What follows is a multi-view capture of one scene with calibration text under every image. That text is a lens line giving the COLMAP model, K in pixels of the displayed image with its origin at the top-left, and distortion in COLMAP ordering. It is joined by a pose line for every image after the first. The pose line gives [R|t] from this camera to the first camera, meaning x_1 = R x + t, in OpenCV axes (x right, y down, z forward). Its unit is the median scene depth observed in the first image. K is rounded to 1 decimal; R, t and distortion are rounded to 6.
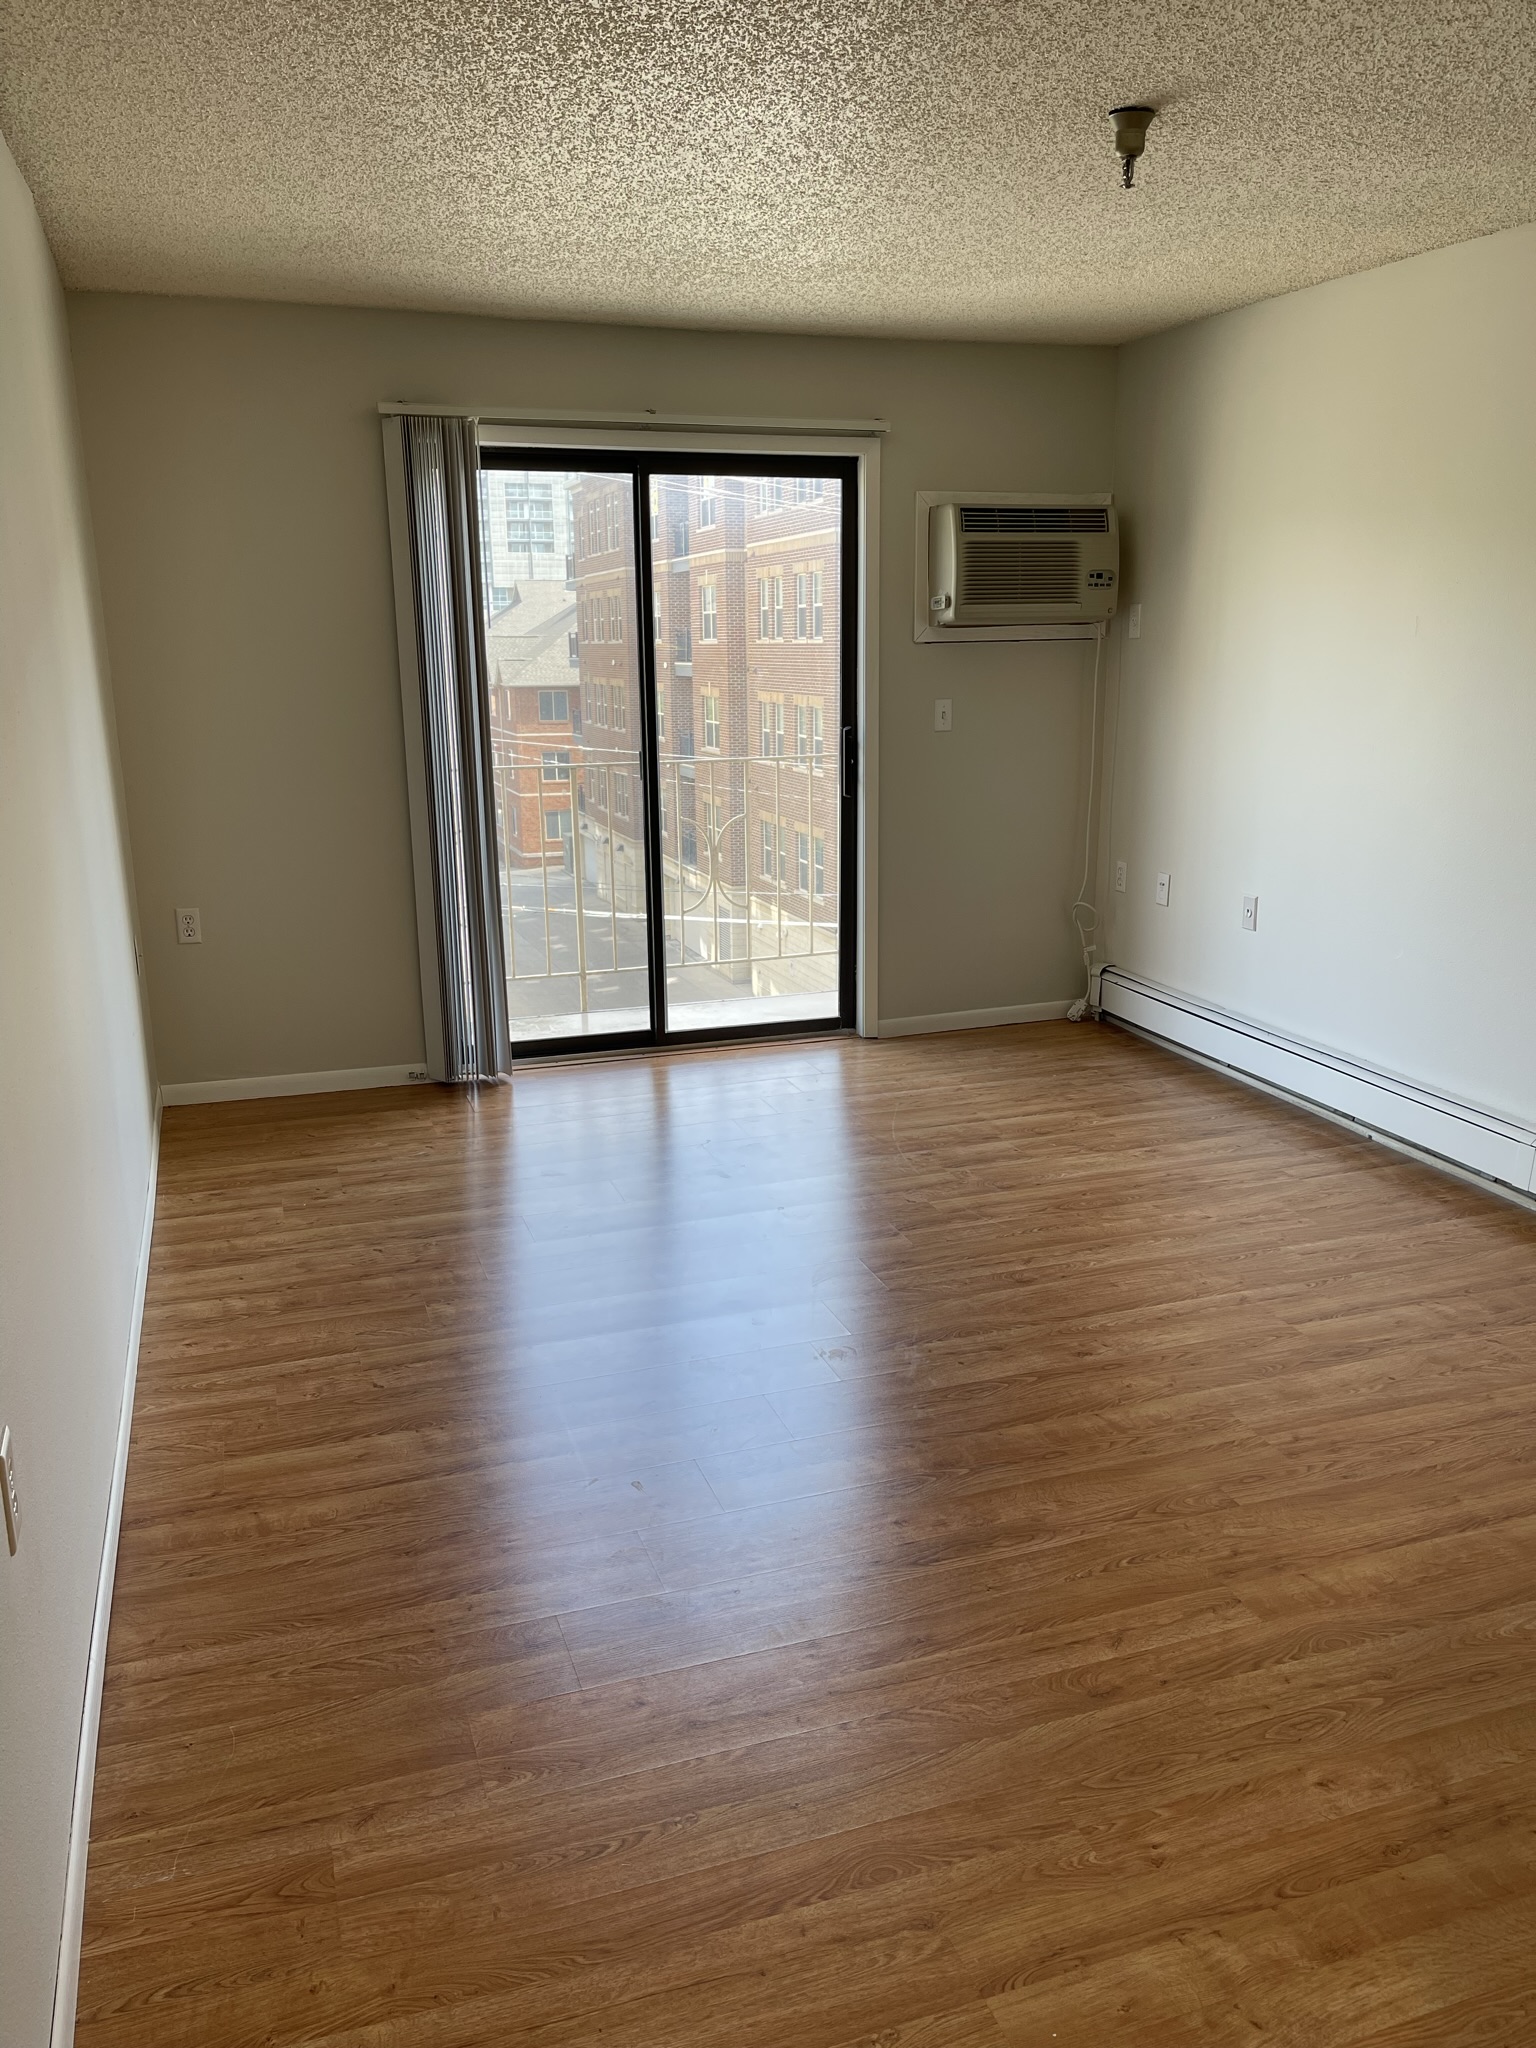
lens RADIAL K [[1540.4, 0, 780.4], [0, 1540.4, 1019.0], [0, 0, 1]] dist [0.008252, -0.020704]
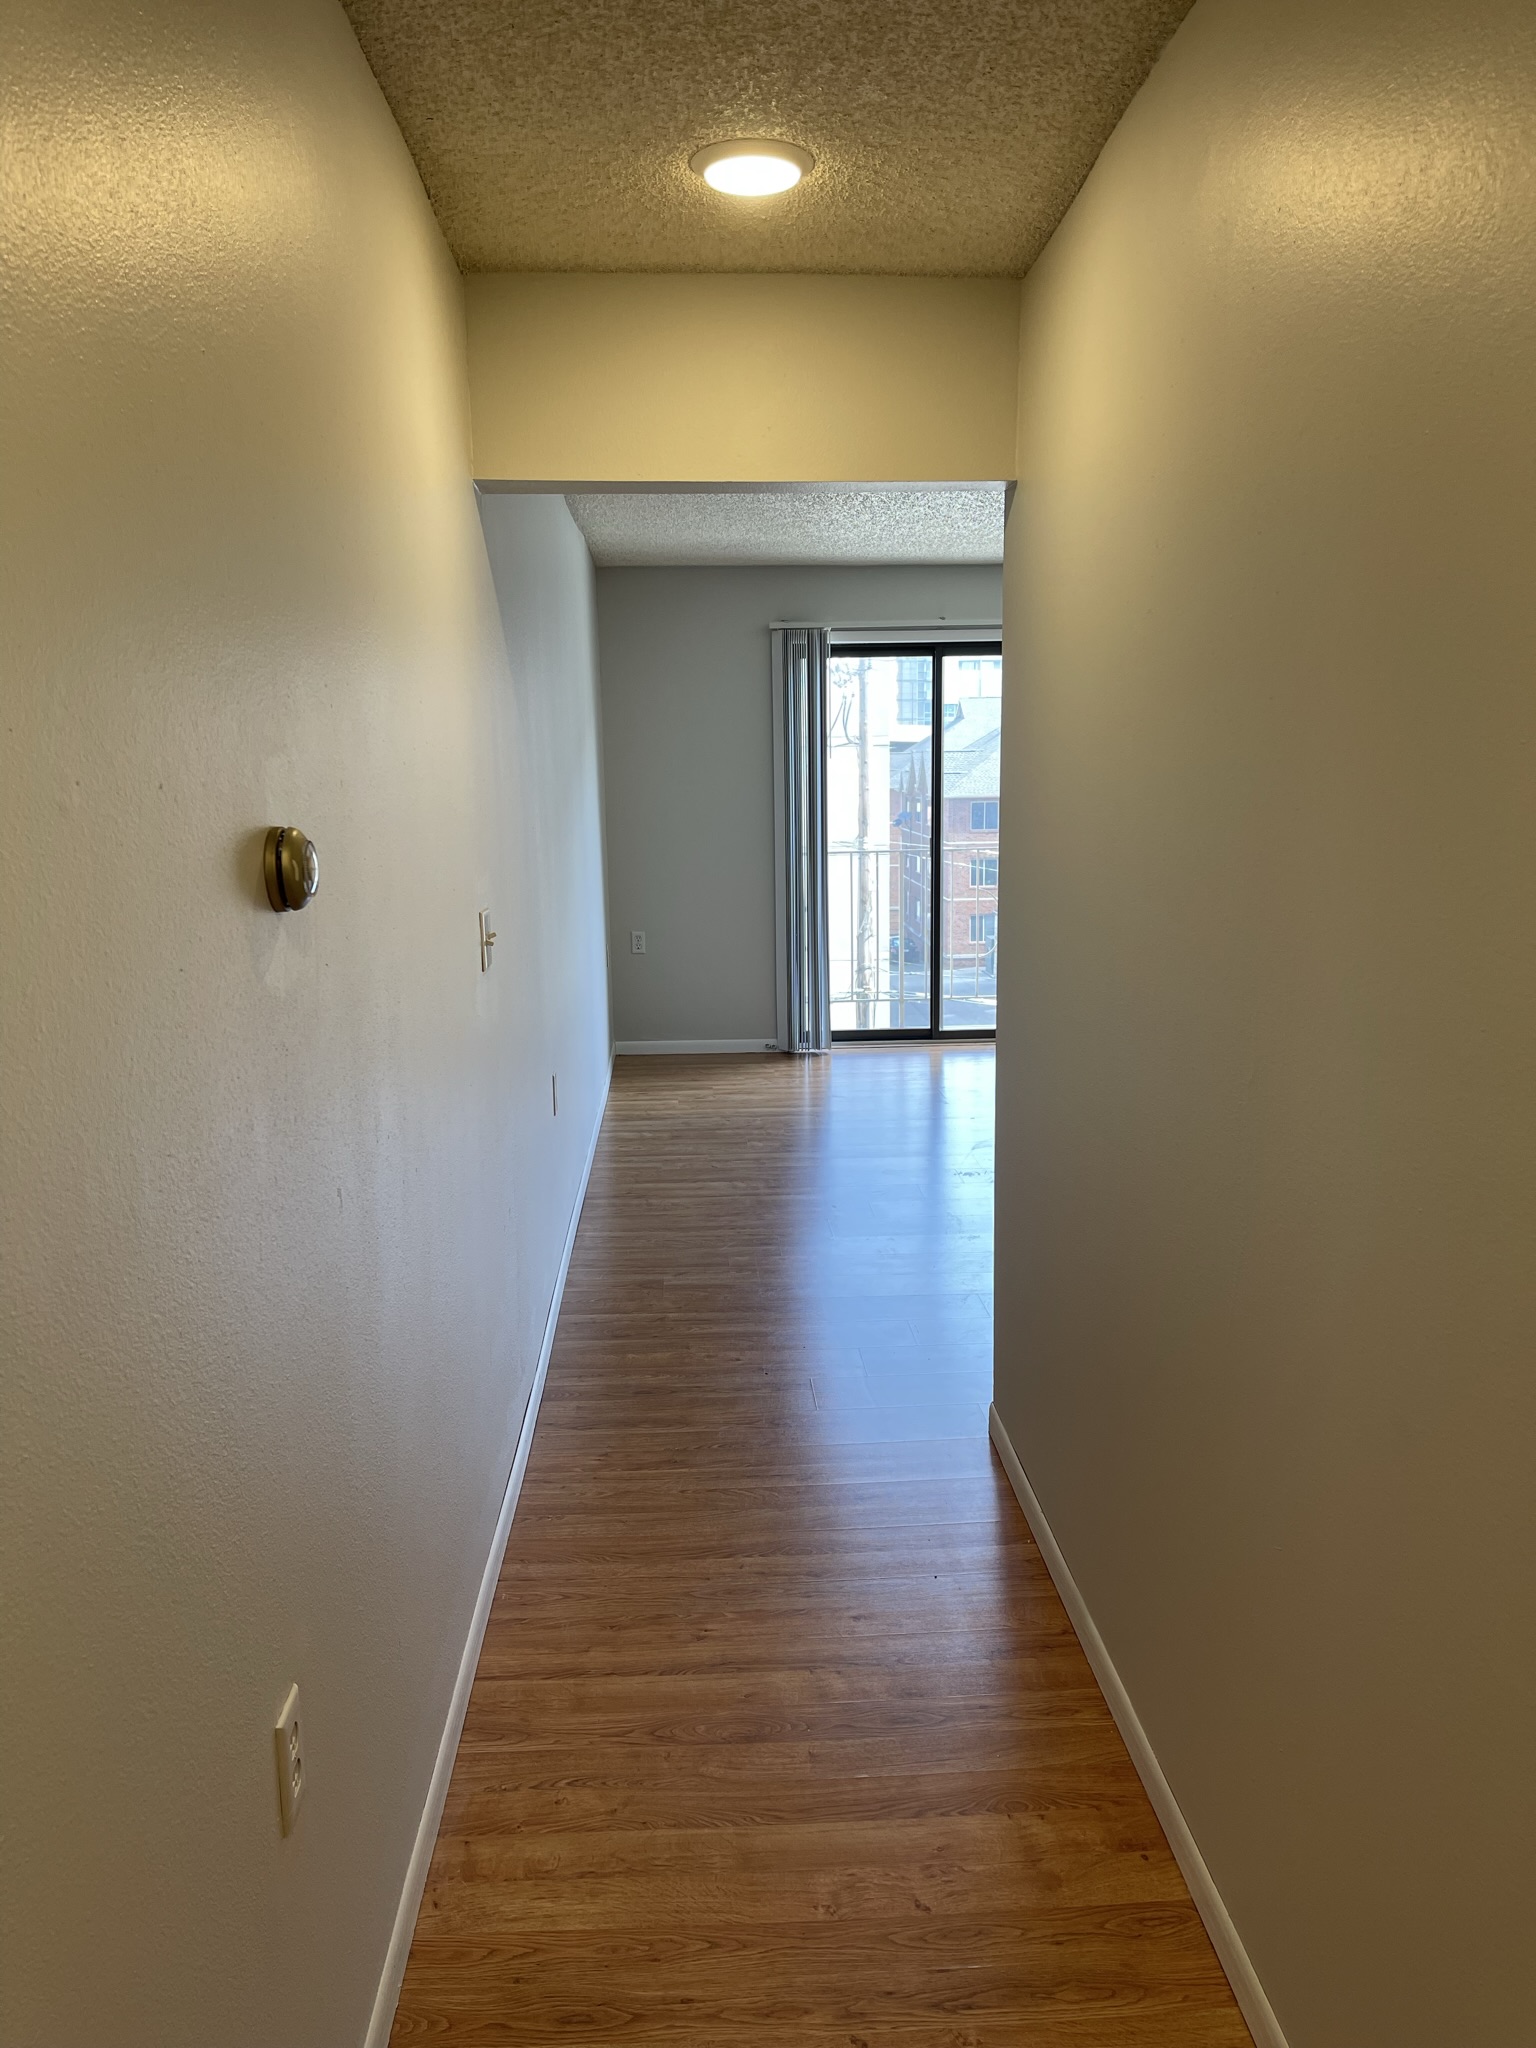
lens RADIAL K [[1540.4, 0, 760.7], [0, 1540.4, 1039.0], [0, 0, 1]] dist [0.008252, -0.020704]
pose [[0.957276, 0.047831, -0.285193, 0.246353], [-0.064201, 0.996766, -0.048325, 0.133786], [0.281959, 0.064570, 0.957251, -0.604186]]
